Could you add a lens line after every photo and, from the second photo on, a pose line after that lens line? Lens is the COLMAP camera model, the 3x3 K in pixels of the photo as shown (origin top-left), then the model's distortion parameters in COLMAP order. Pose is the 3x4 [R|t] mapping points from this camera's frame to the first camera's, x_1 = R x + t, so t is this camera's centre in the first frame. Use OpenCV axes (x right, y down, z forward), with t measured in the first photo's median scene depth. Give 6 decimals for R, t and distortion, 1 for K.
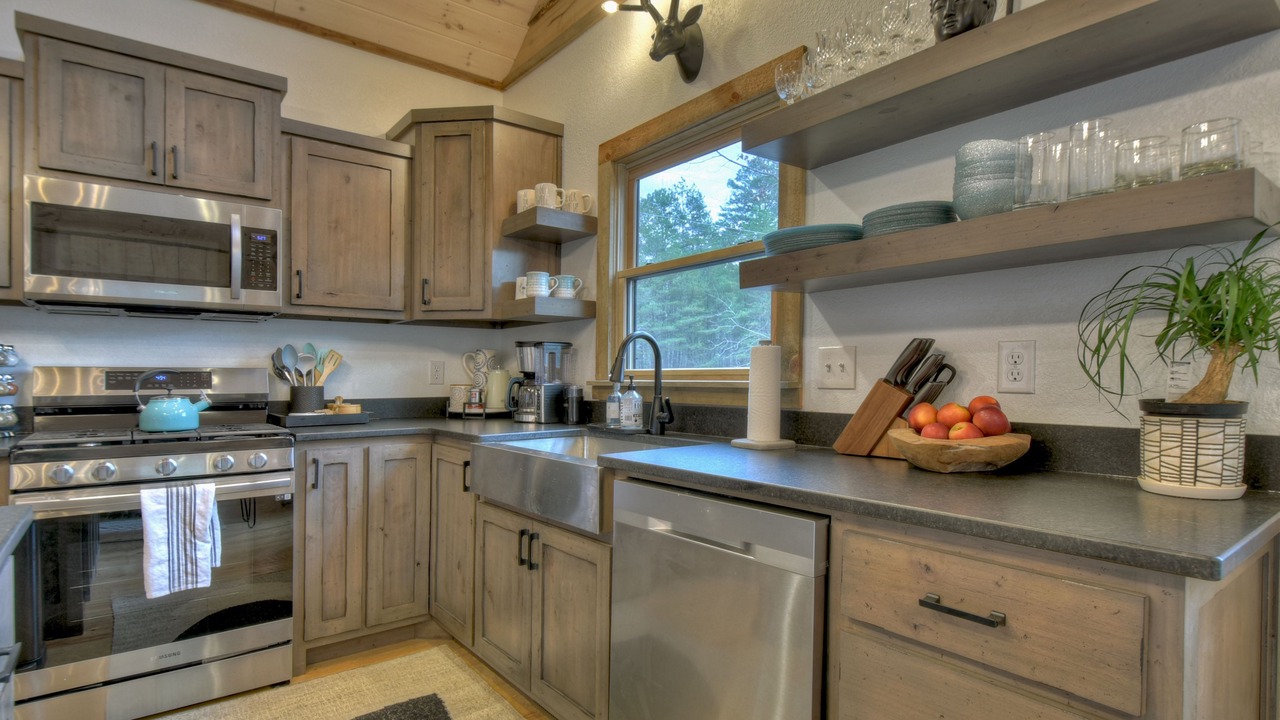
lens RADIAL K [[678.9, 0, 552.3], [0, 678.9, 389.1], [0, 0, 1]] dist [-0.000771, -0.009509]
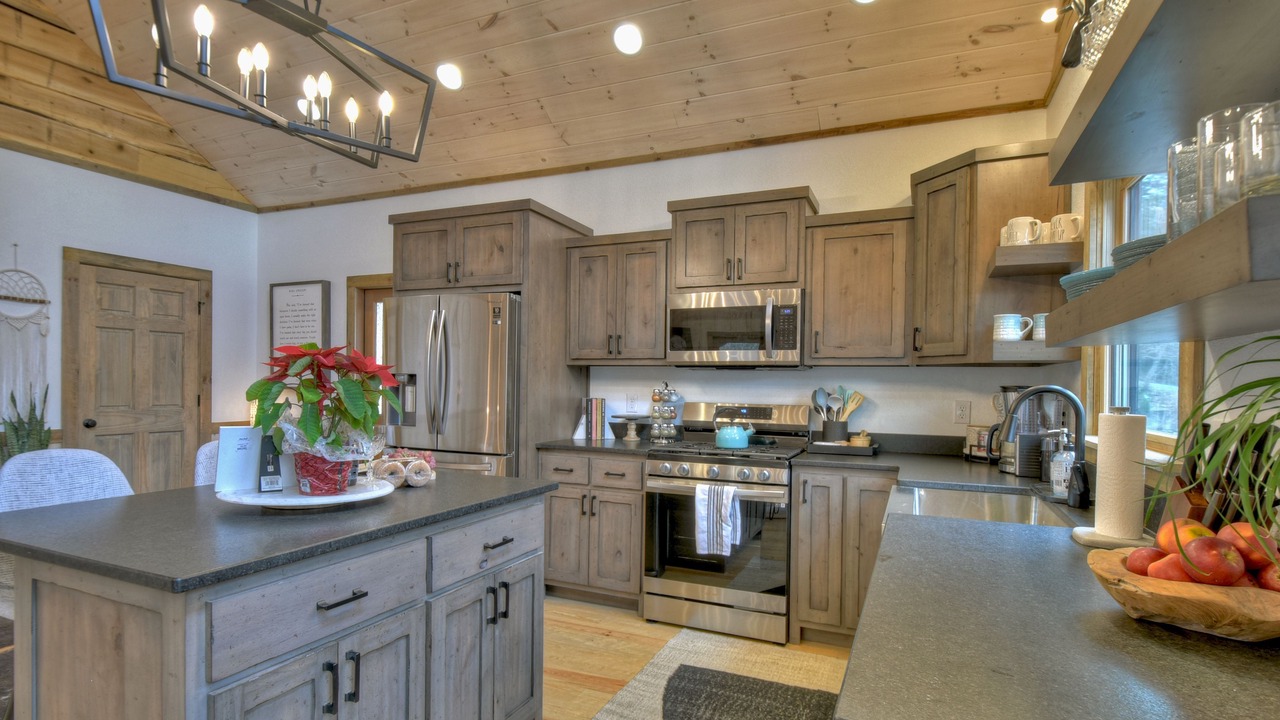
lens RADIAL K [[678.9, 0, 640.5], [0, 678.9, 368.4], [0, 0, 1]] dist [-0.000771, -0.009509]
pose [[0.430046, -0.008364, -0.902768, 0.667226], [-0.014864, 0.999756, -0.016343, -0.081694], [0.902685, 0.020447, 0.429816, 0.154164]]
